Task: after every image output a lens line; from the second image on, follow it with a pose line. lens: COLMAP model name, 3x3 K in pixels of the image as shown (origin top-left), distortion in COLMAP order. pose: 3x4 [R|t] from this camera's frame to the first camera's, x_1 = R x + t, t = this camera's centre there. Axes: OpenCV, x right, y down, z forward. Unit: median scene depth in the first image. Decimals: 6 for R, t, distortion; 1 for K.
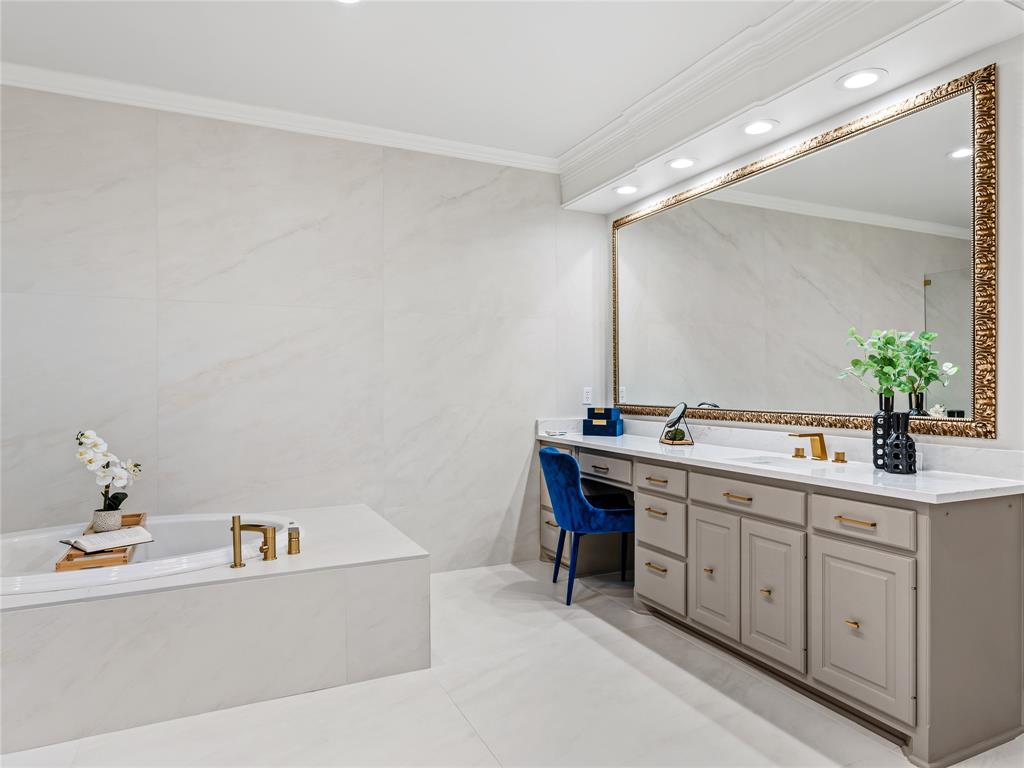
lens RADIAL K [[637.4, 0, 512.0], [0, 637.4, 384.0], [0, 0, 1]] dist [-0.000819, 0.000586]
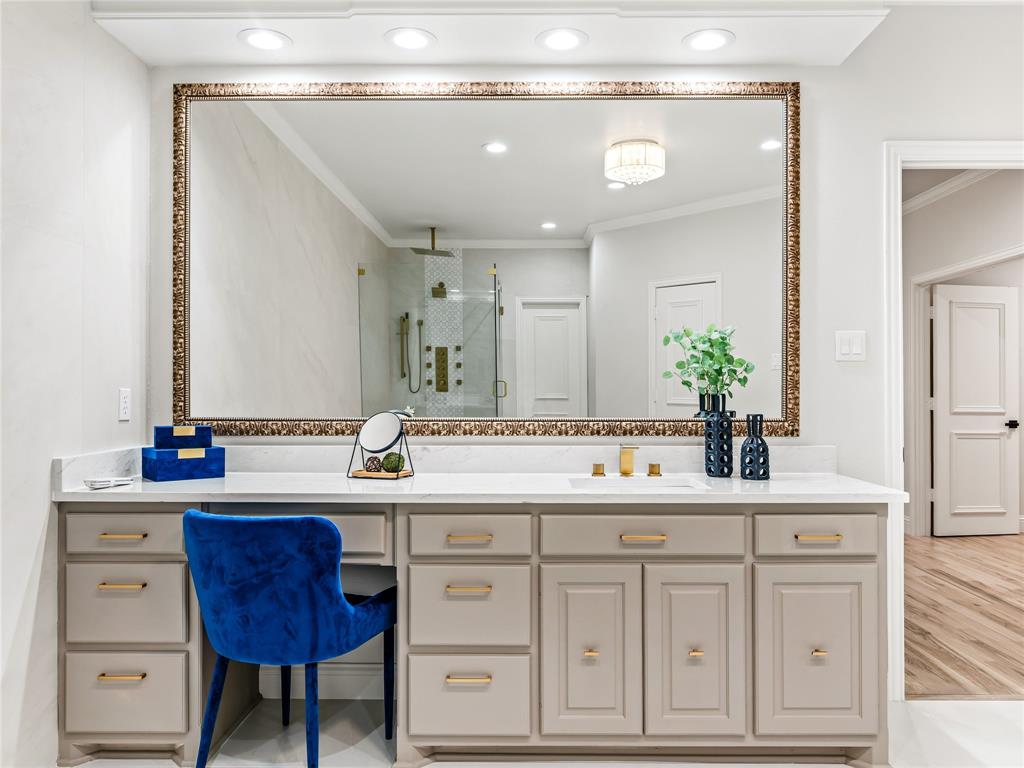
lens RADIAL K [[657.6, 0, 514.6], [0, 657.6, 406.5], [0, 0, 1]] dist [0.001414, -0.000600]
pose [[0.433152, -0.026054, 0.900944, -0.311050], [-0.004398, 0.999509, 0.031019, 0.002489], [-0.901310, -0.017398, 0.432825, 0.660507]]
